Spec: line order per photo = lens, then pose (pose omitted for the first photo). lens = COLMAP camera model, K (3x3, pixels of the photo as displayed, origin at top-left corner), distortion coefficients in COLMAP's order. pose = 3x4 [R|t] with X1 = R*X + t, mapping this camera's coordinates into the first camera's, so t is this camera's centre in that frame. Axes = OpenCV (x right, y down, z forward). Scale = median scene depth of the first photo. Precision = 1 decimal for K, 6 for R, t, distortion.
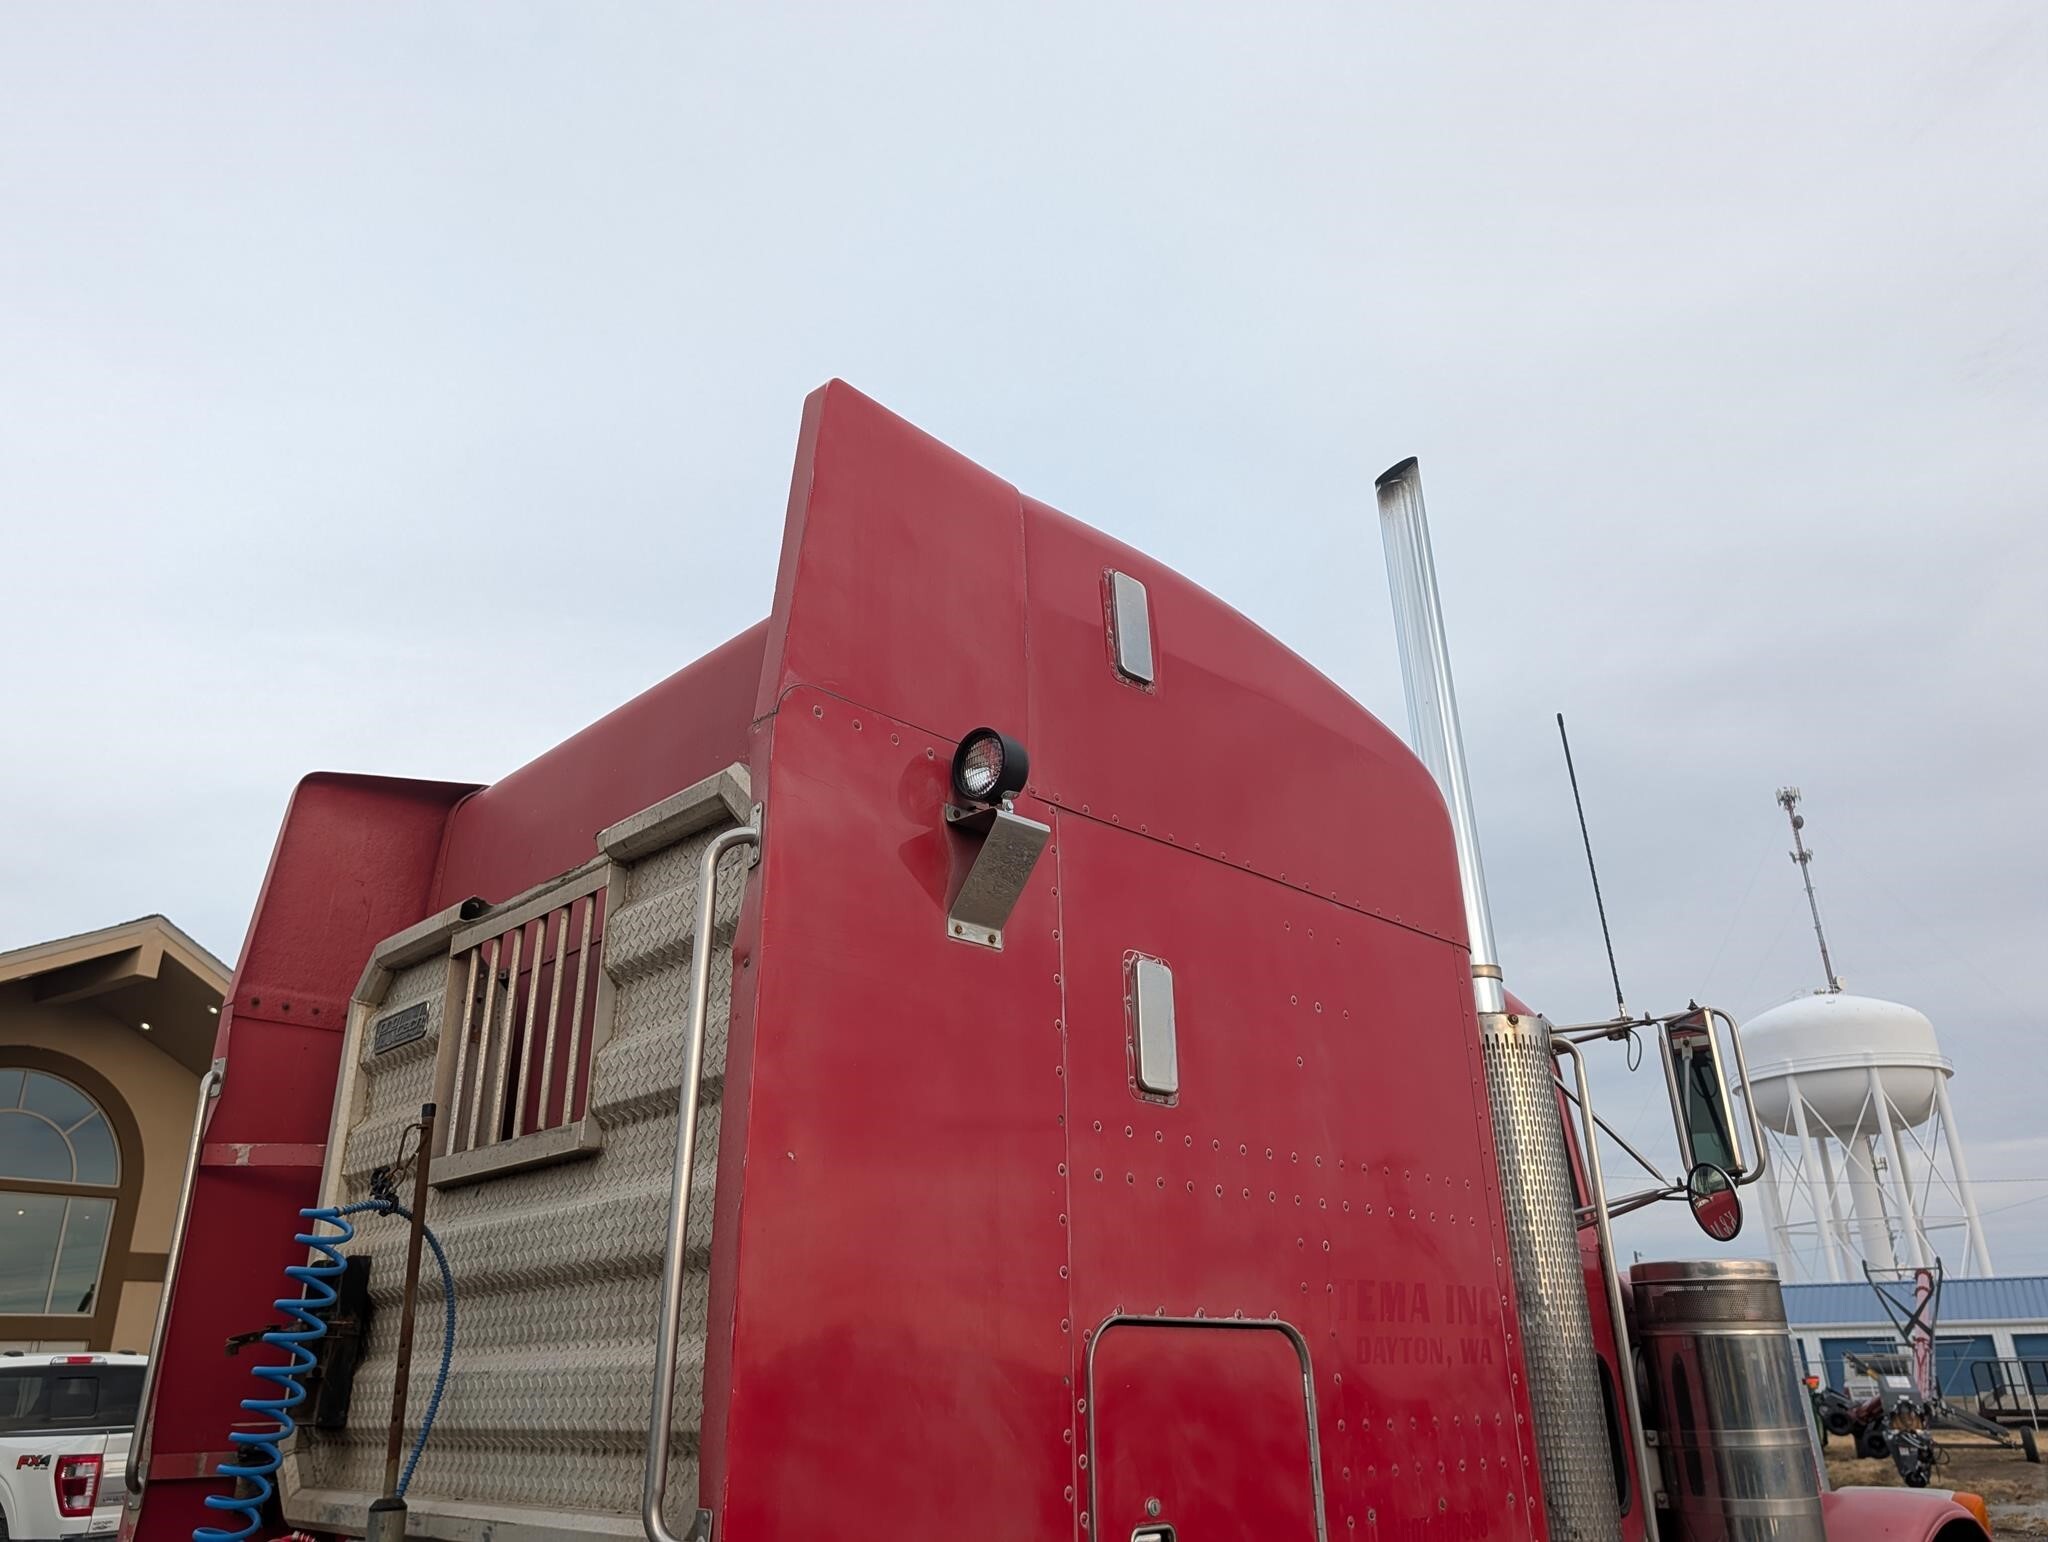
lens RADIAL K [[1481.0, 0, 1023.4], [0, 1481.0, 757.0], [0, 0, 1]] dist [-0.000424, -0.013142]
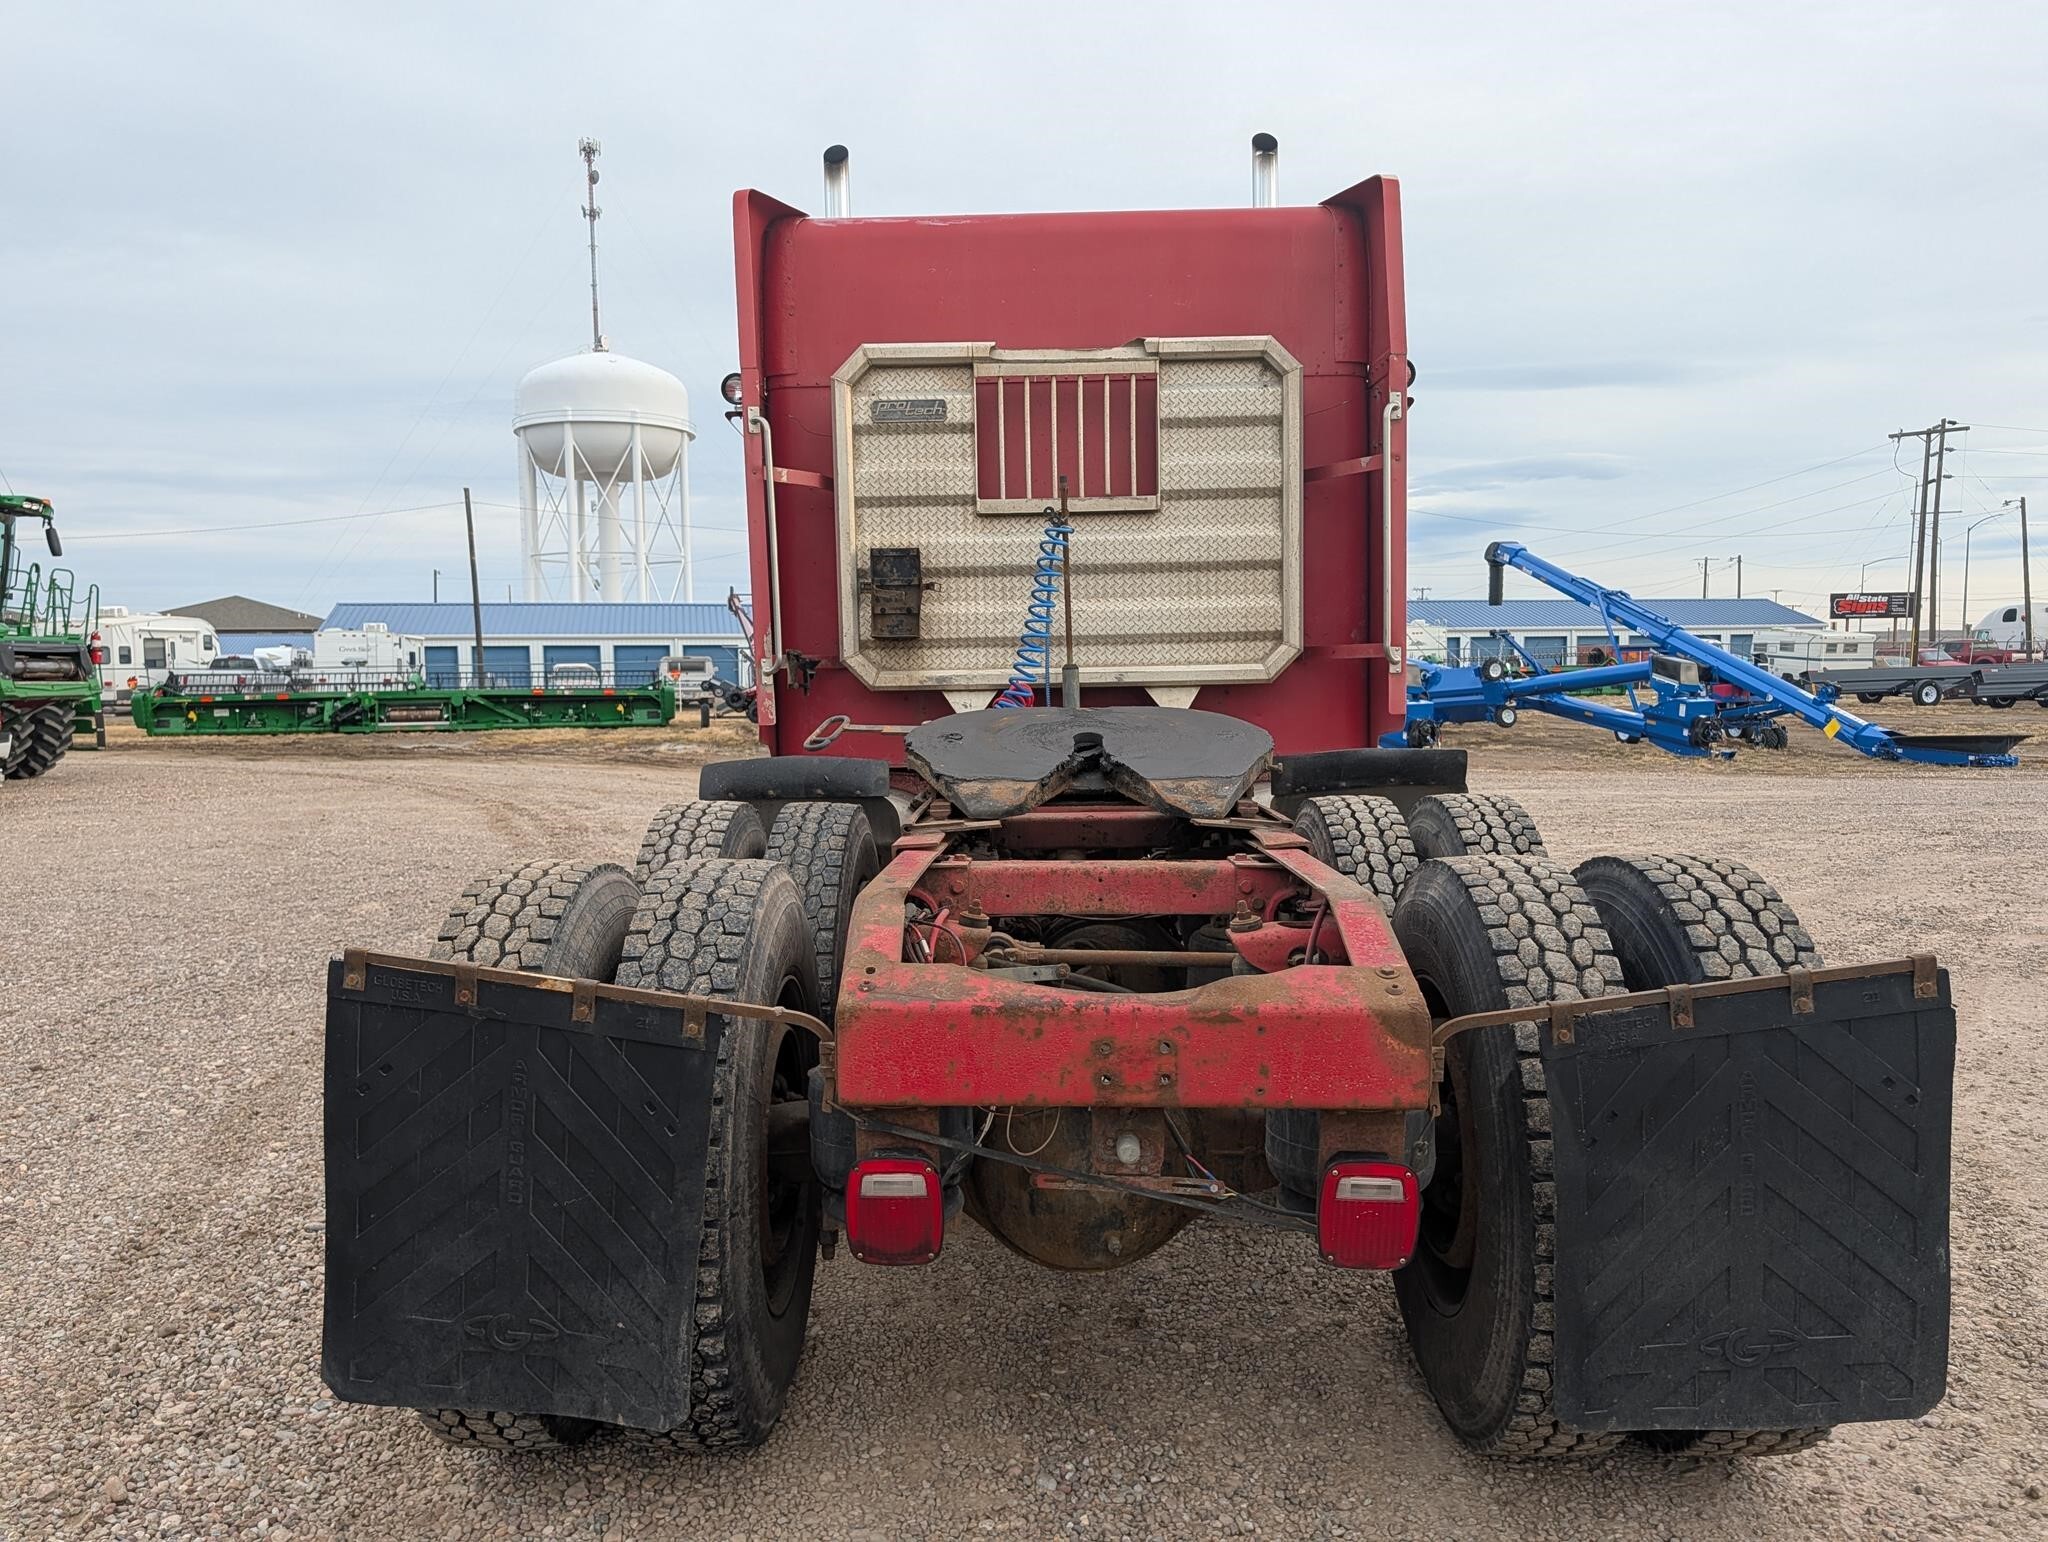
lens RADIAL K [[1440.9, 0, 1001.3], [0, 1440.9, 815.1], [0, 0, 1]] dist [0.091800, -0.140928]
pose [[0.701288, -0.069039, 0.709527, -1.447583], [-0.273400, 0.893146, 0.357131, -0.013492], [-0.658367, -0.444437, 0.607478, -0.212955]]
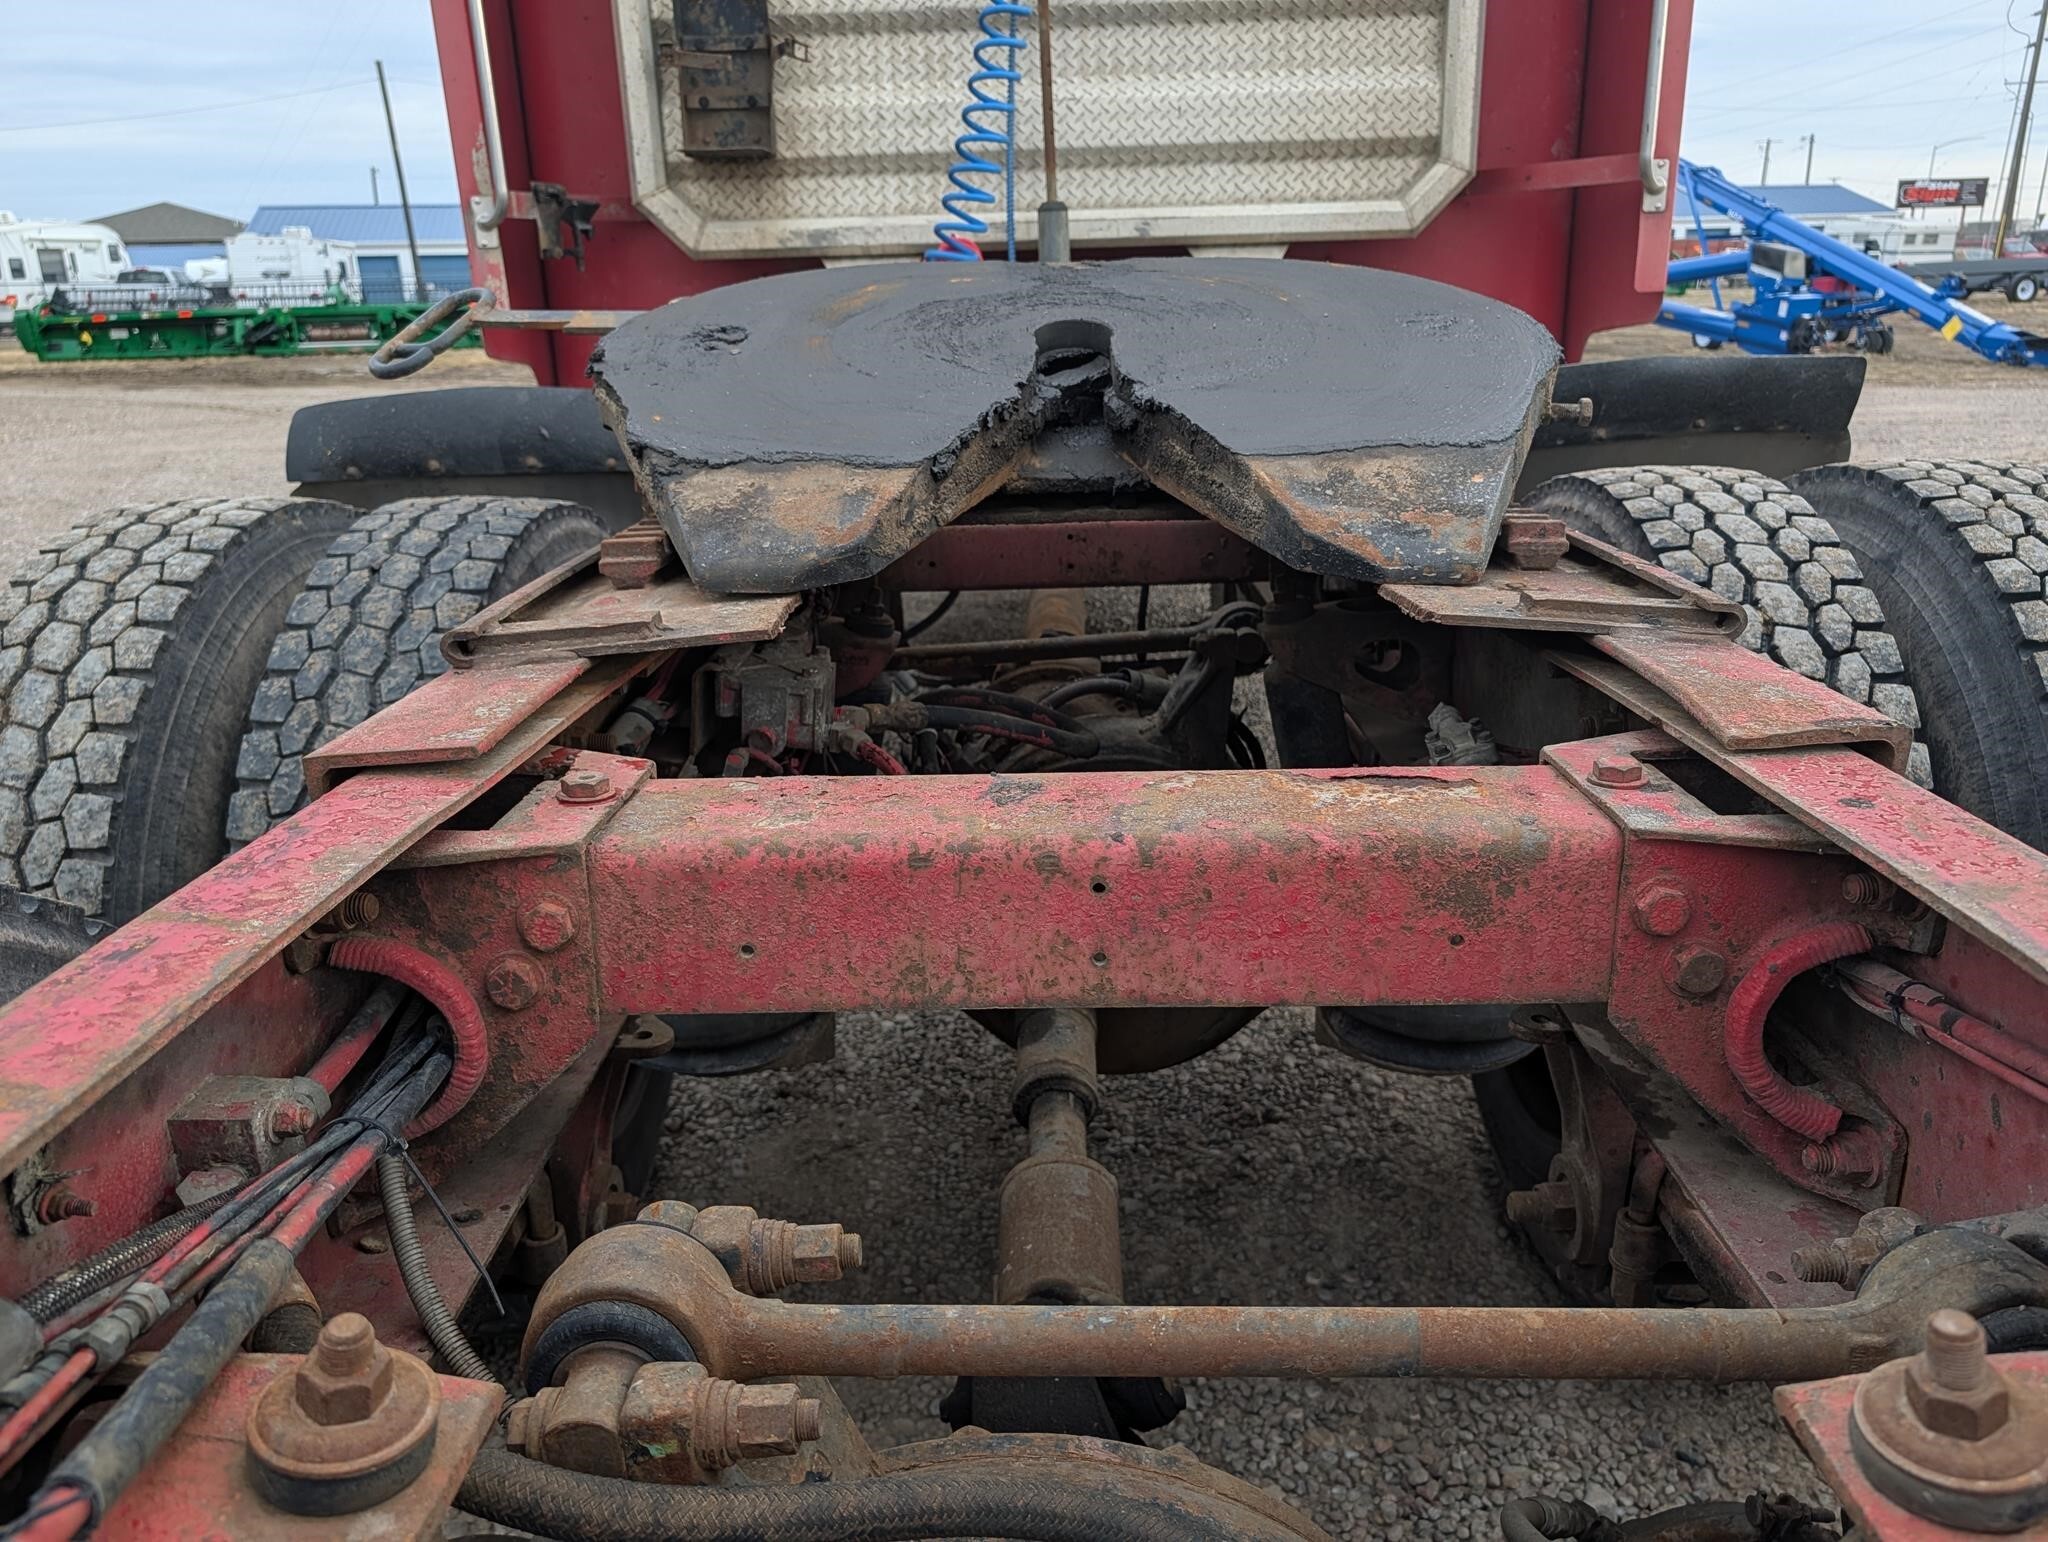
lens RADIAL K [[1492.7, 0, 1024.0], [0, 1492.7, 771.0], [0, 0, 1]] dist [0.002170, -0.002049]
pose [[0.691837, -0.232815, 0.683490, -0.977495], [-0.266384, 0.797521, 0.541294, 0.168971], [-0.671119, -0.556558, 0.489737, 0.145175]]
